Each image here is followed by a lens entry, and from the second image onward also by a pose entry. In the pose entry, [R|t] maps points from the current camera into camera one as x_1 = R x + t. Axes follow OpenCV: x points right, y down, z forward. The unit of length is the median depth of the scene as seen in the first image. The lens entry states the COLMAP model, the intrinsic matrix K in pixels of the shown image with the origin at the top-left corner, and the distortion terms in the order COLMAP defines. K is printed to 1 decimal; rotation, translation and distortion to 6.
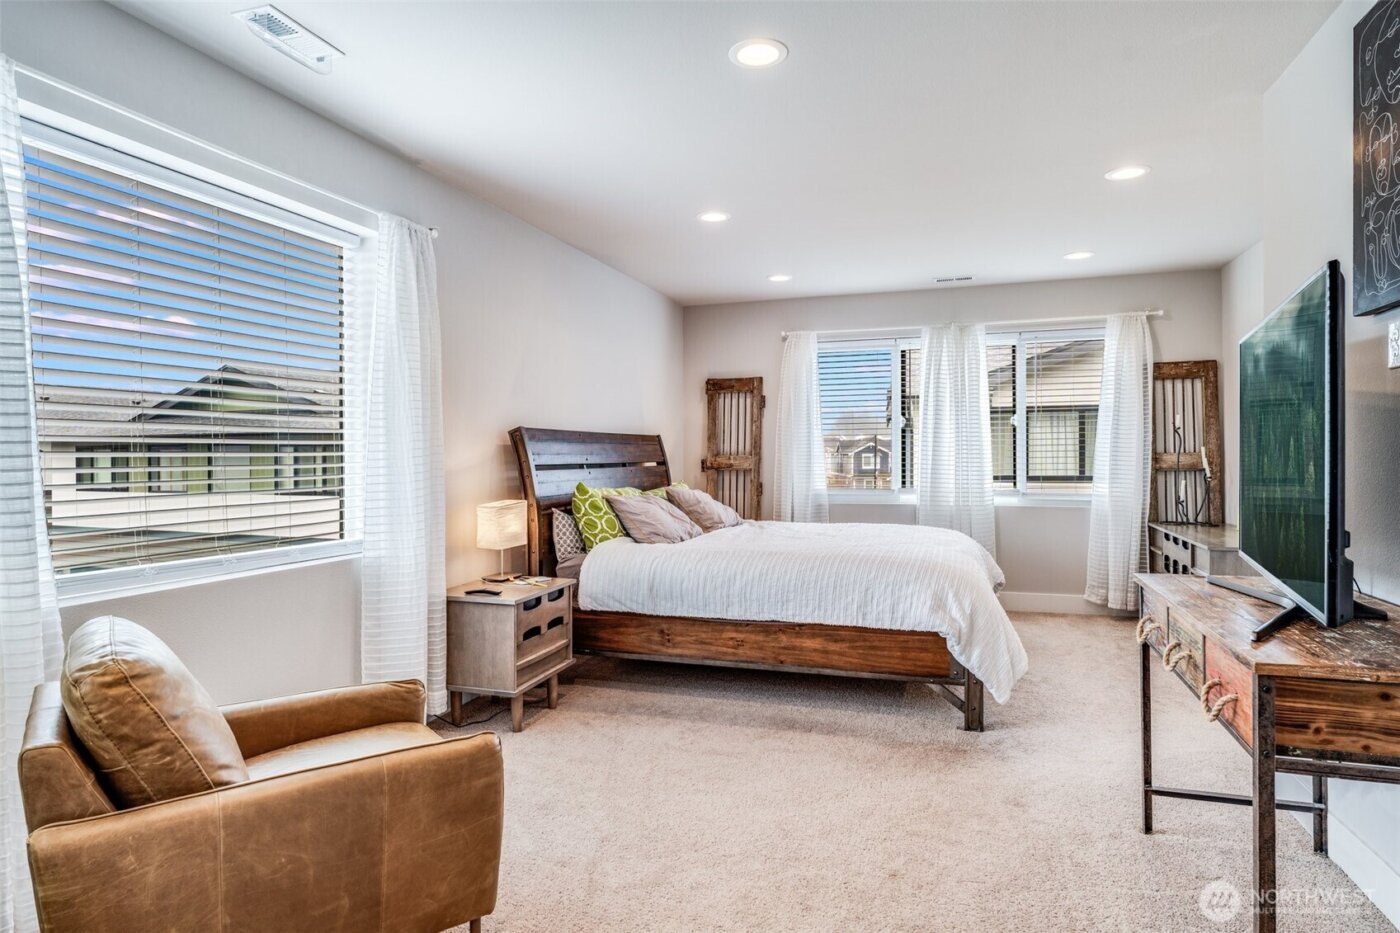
lens RADIAL K [[807.9, 0, 704.0], [0, 807.9, 463.9], [0, 0, 1]] dist [-0.002916, 0.000054]
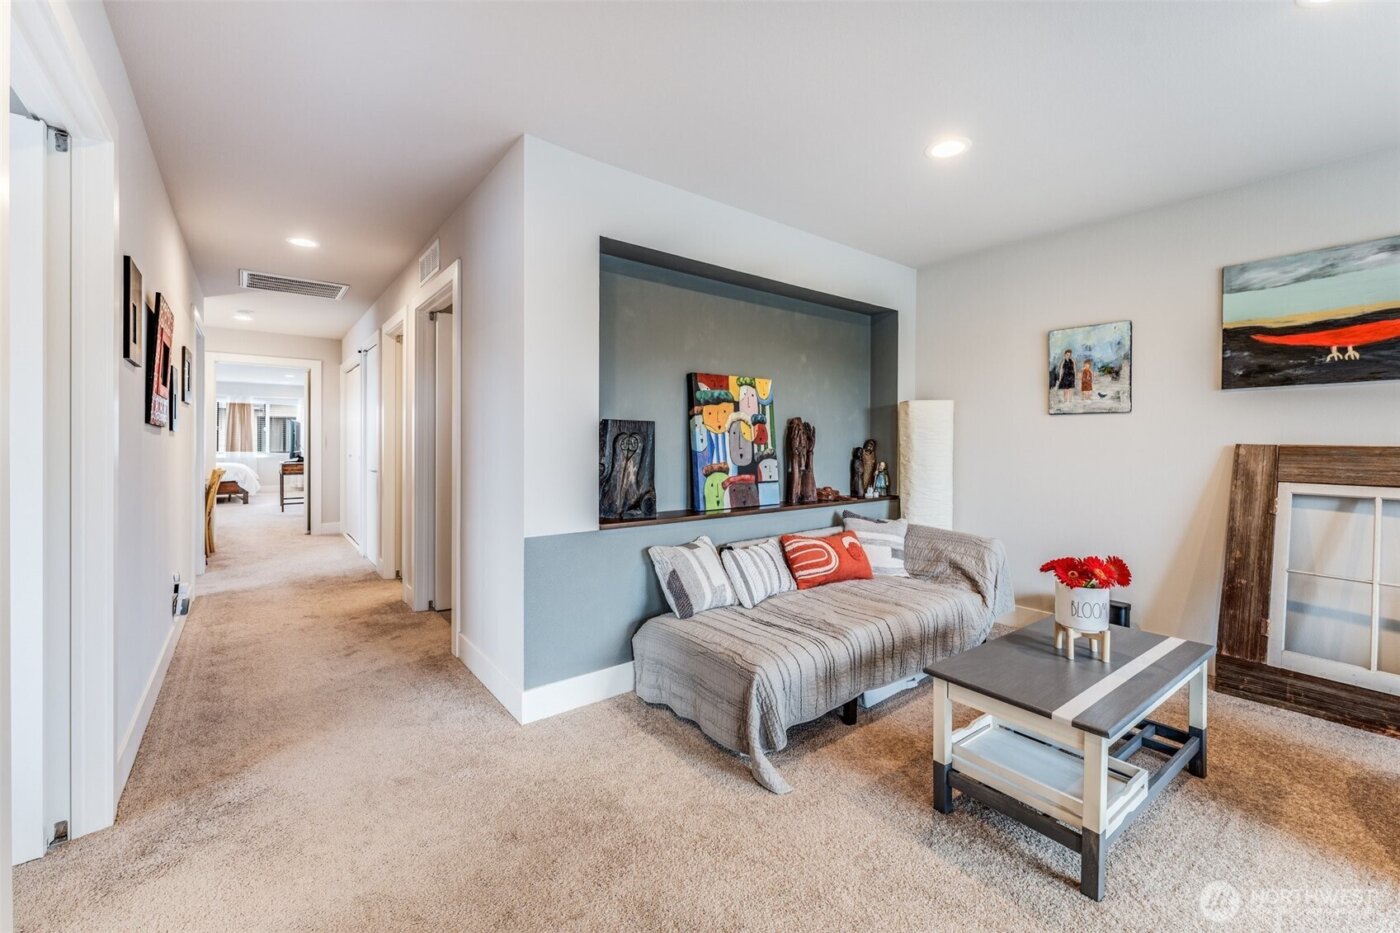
lens RADIAL K [[588.1, 0, 697.0], [0, 588.1, 453.6], [0, 0, 1]] dist [-0.002251, -0.000176]
pose [[0.576130, 0.006855, 0.817329, -0.507836], [-0.010383, 0.999946, -0.001068, 0.026421], [-0.817292, -0.007871, 0.576170, -1.675217]]
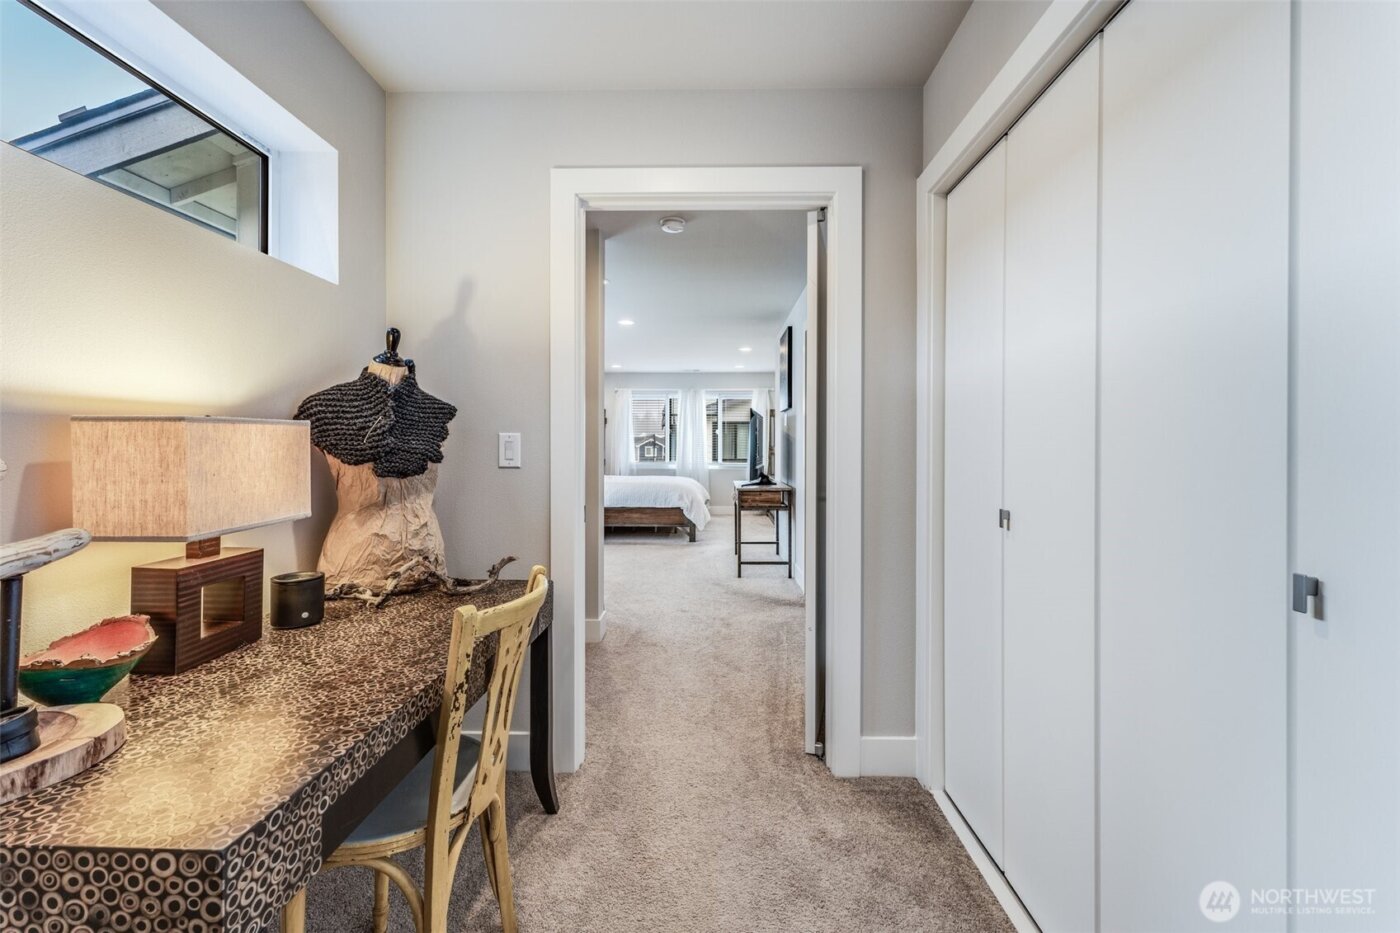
lens RADIAL K [[588.1, 0, 700.7], [0, 588.1, 454.5], [0, 0, 1]] dist [-0.002251, -0.000176]
pose [[0.958482, 0.005706, 0.285095, -0.144864], [-0.006103, 0.999981, 0.000507, 0.010301], [-0.285086, -0.002226, 0.958499, -0.621947]]
